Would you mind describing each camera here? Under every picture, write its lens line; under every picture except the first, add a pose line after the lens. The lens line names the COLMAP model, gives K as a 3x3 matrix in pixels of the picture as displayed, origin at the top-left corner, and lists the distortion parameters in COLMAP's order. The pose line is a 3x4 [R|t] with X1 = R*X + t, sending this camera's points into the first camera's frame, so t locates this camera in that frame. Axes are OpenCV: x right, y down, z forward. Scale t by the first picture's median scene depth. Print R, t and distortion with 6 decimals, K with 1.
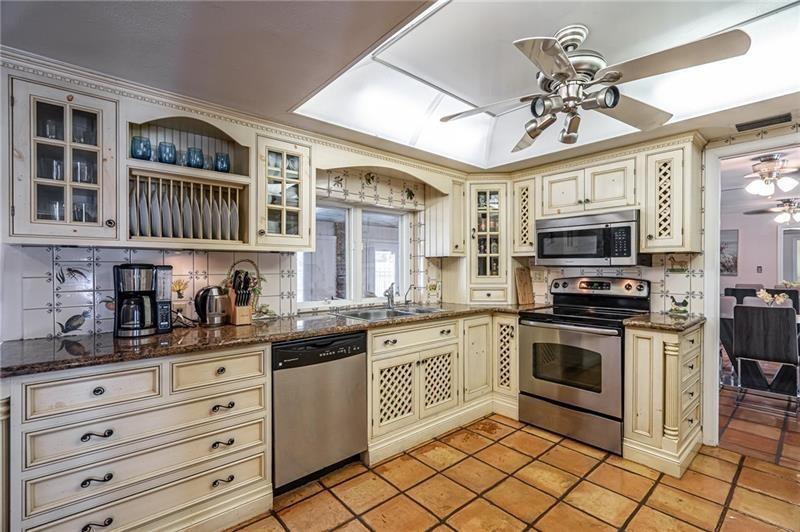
lens RADIAL K [[361.7, 0, 401.7], [0, 361.7, 266.6], [0, 0, 1]] dist [-0.000104, 0.000993]
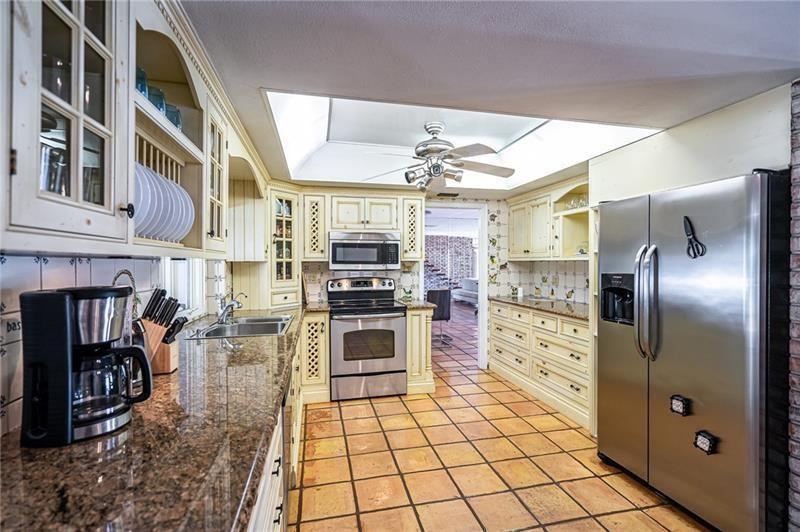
lens RADIAL K [[361.7, 0, 402.3], [0, 361.7, 264.6], [0, 0, 1]] dist [-0.000104, 0.000993]
pose [[0.465343, -0.003603, 0.885123, -0.607668], [0.000133, 0.999992, 0.004001, -0.025876], [-0.885131, -0.001744, 0.465339, 0.239036]]
